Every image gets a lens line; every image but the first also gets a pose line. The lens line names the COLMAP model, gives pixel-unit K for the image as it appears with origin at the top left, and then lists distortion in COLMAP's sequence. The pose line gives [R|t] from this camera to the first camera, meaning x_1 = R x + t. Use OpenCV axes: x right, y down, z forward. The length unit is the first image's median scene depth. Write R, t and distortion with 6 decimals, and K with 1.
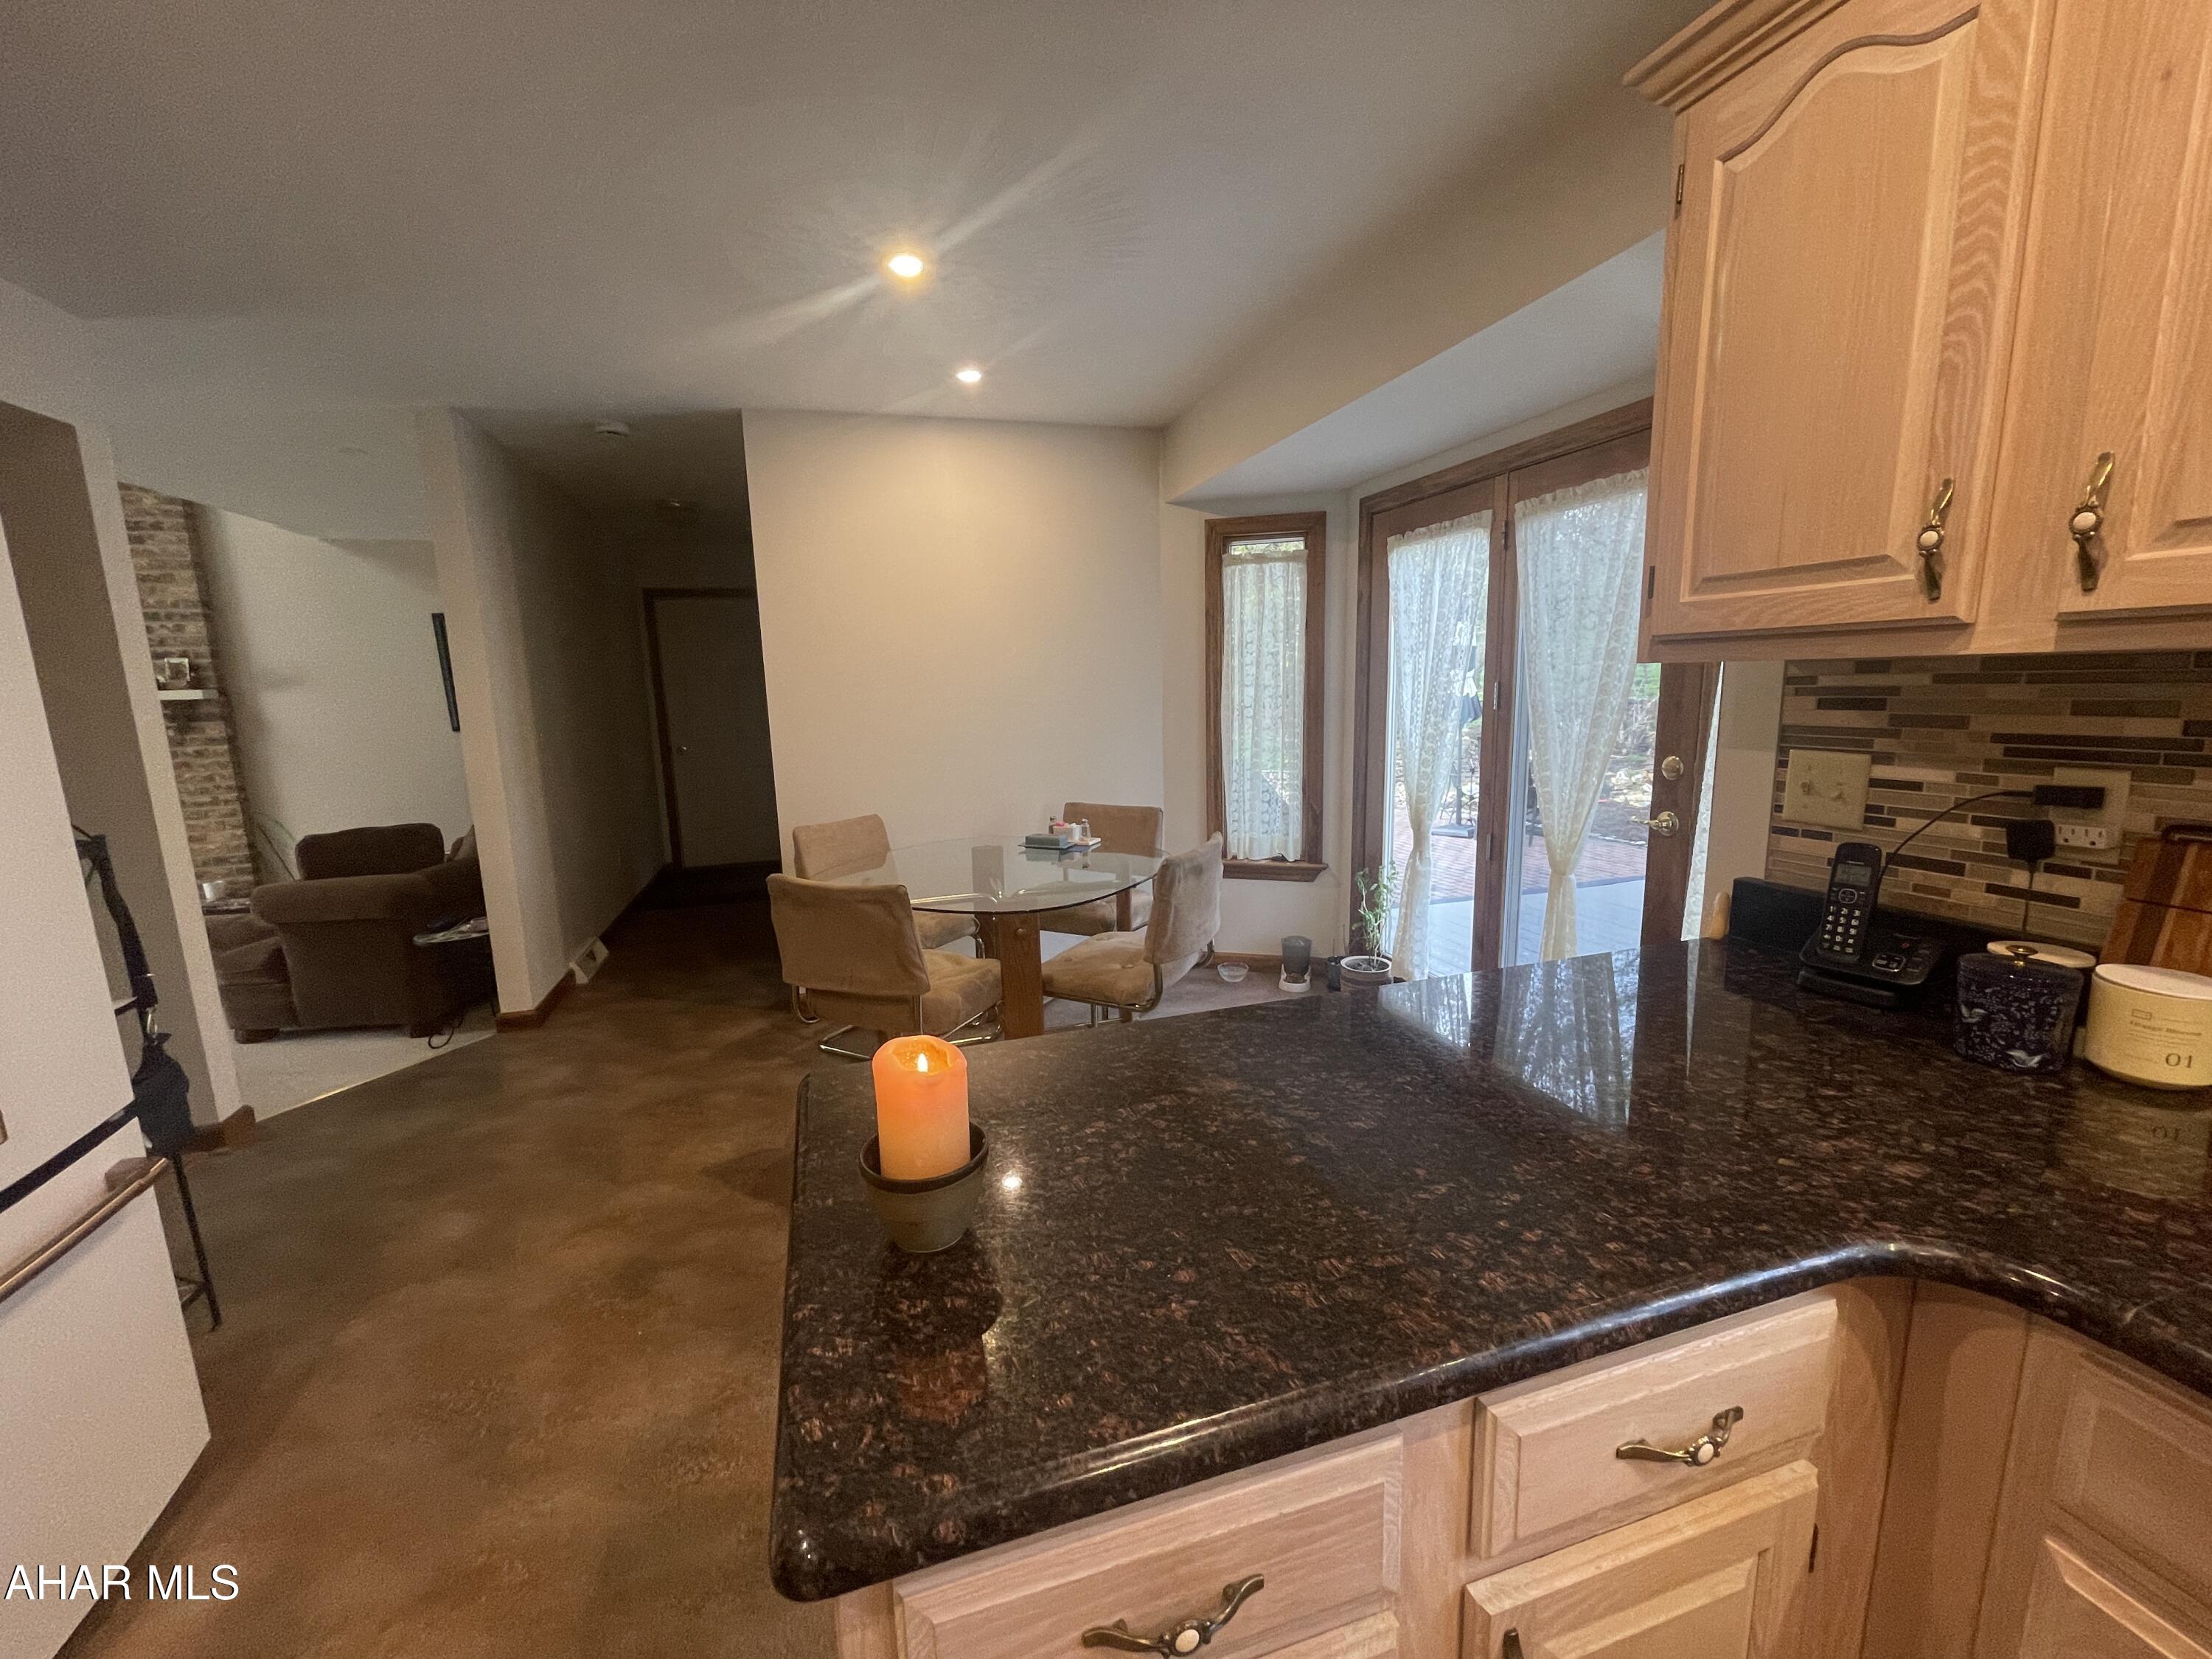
lens RADIAL K [[891.3, 0, 1105.7], [0, 891.3, 836.9], [0, 0, 1]] dist [-0.006922, 0.002275]
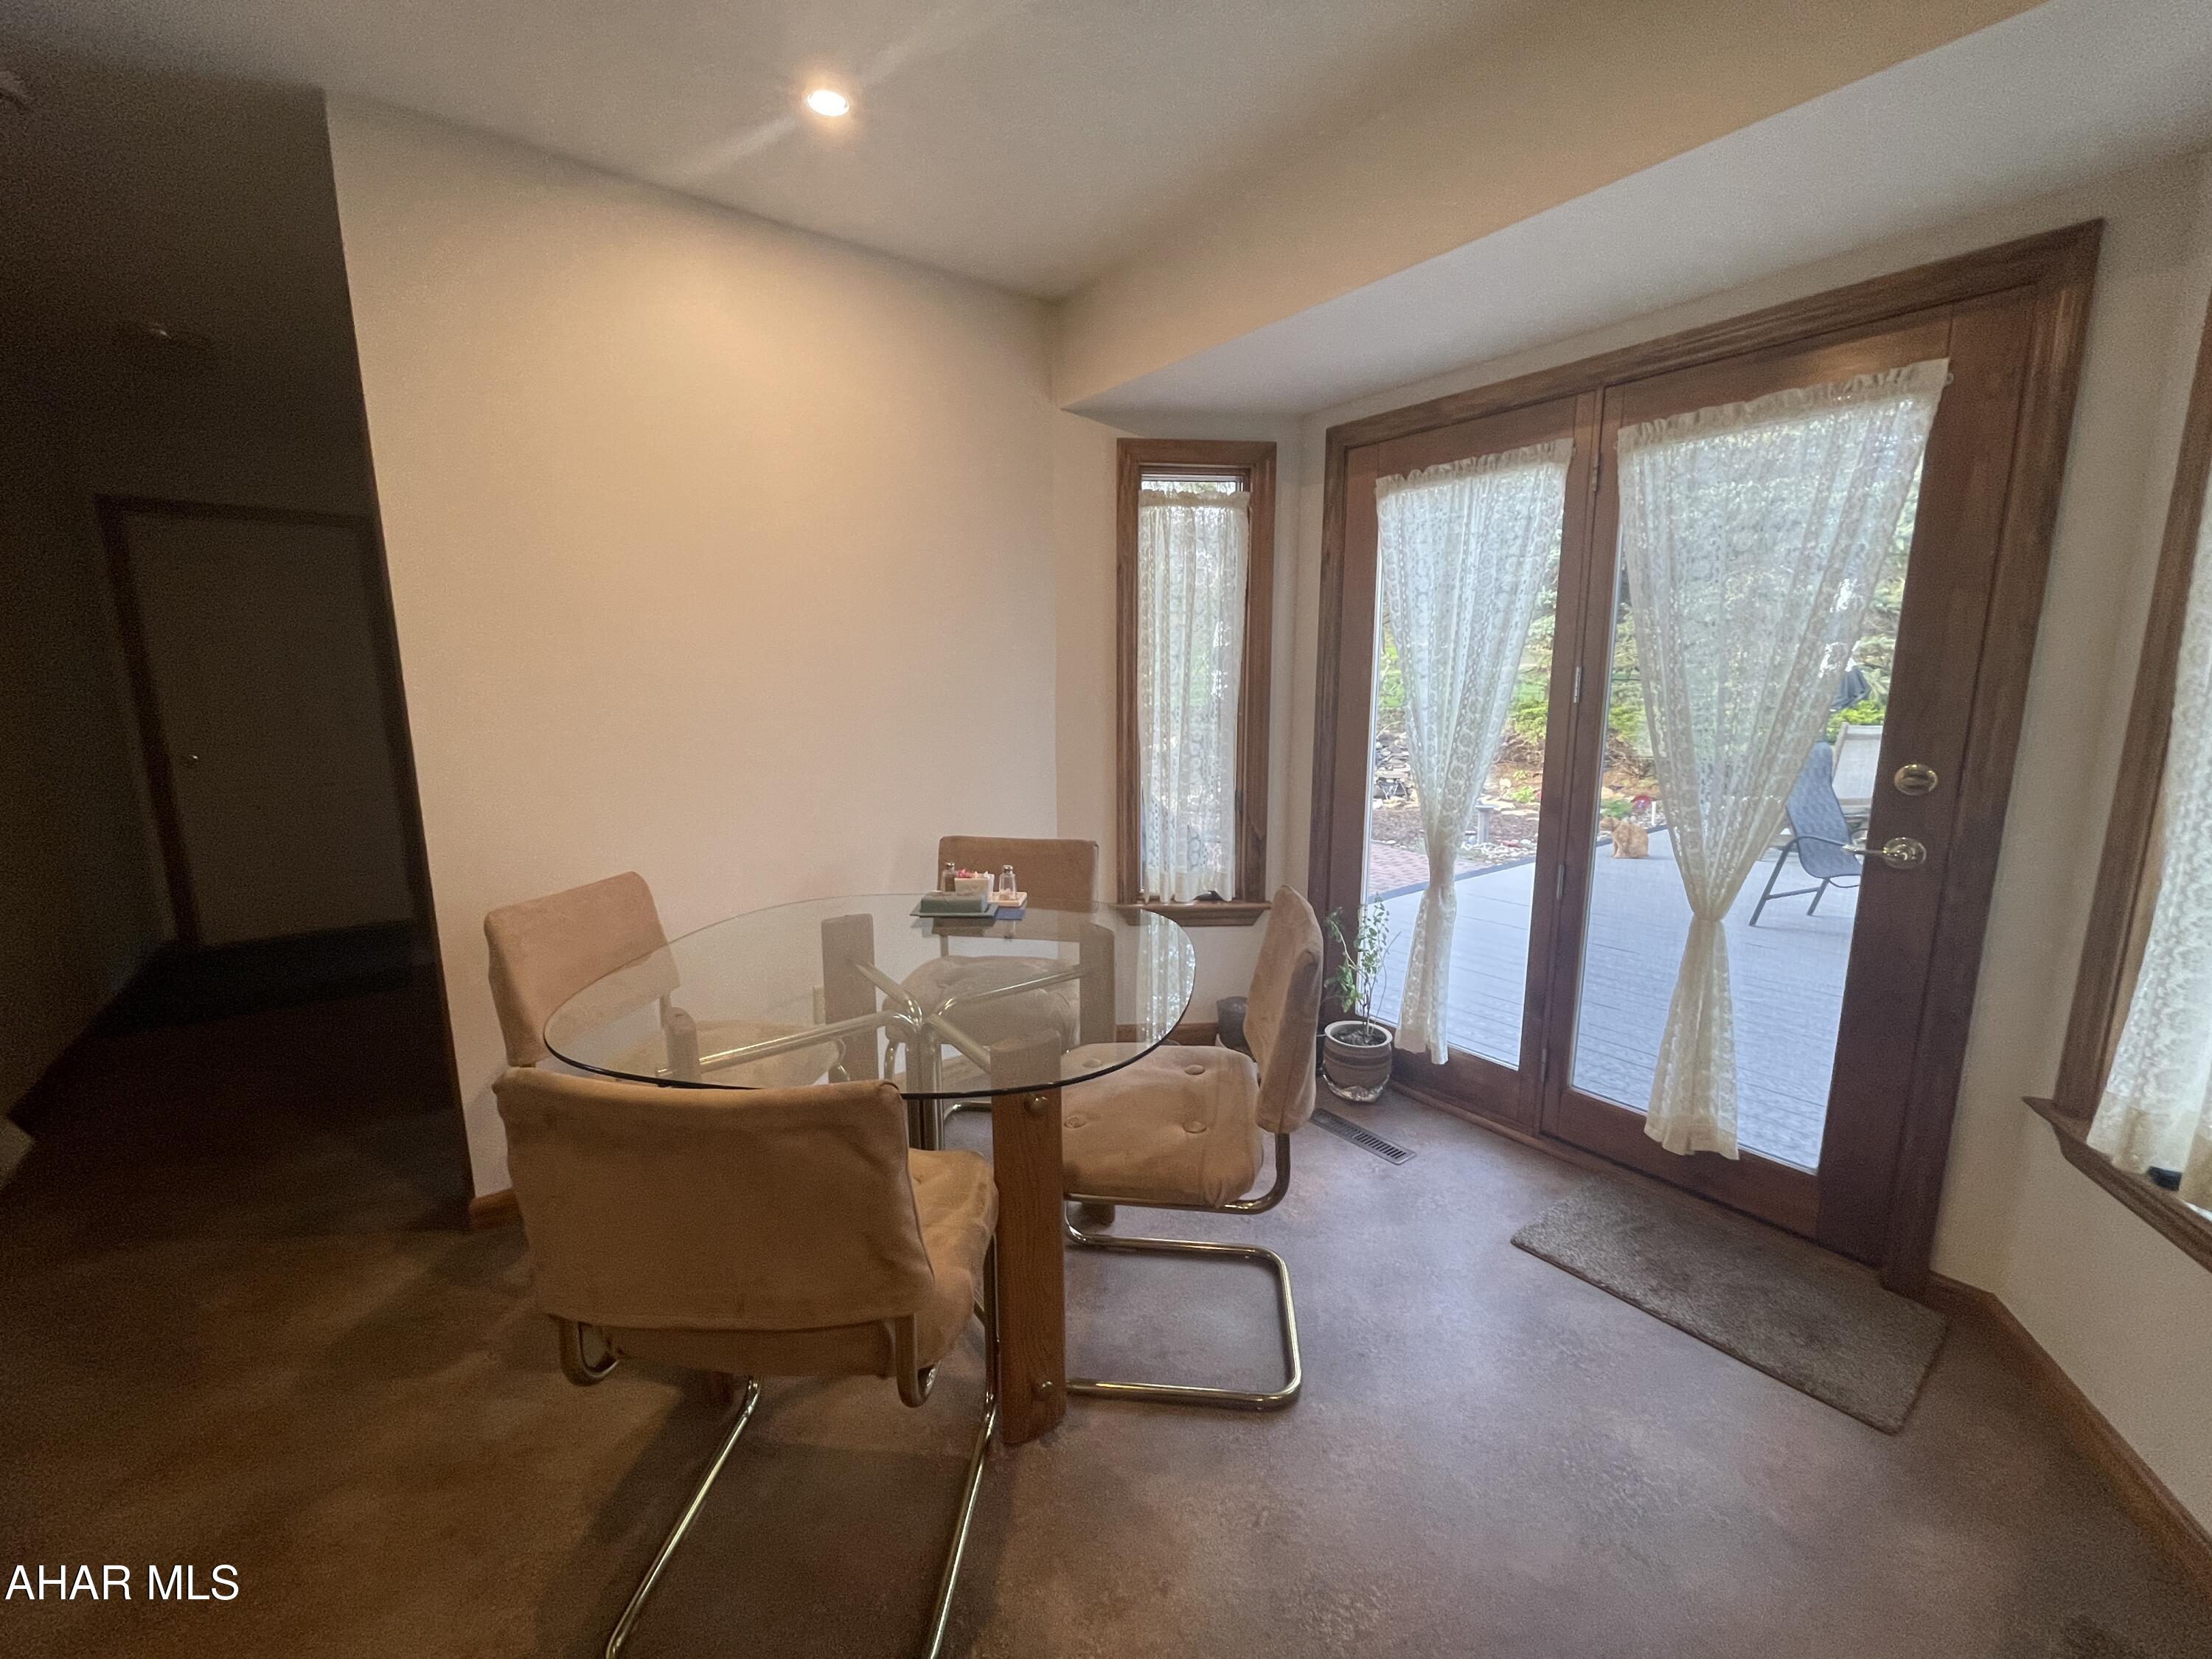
lens RADIAL K [[891.3, 0, 1112.3], [0, 891.3, 841.5], [0, 0, 1]] dist [-0.006922, 0.002275]
pose [[0.935244, -0.039250, 0.351820, -0.165232], [0.038537, 0.999216, 0.009032, -0.037122], [-0.351899, 0.005111, 0.936024, 0.339237]]
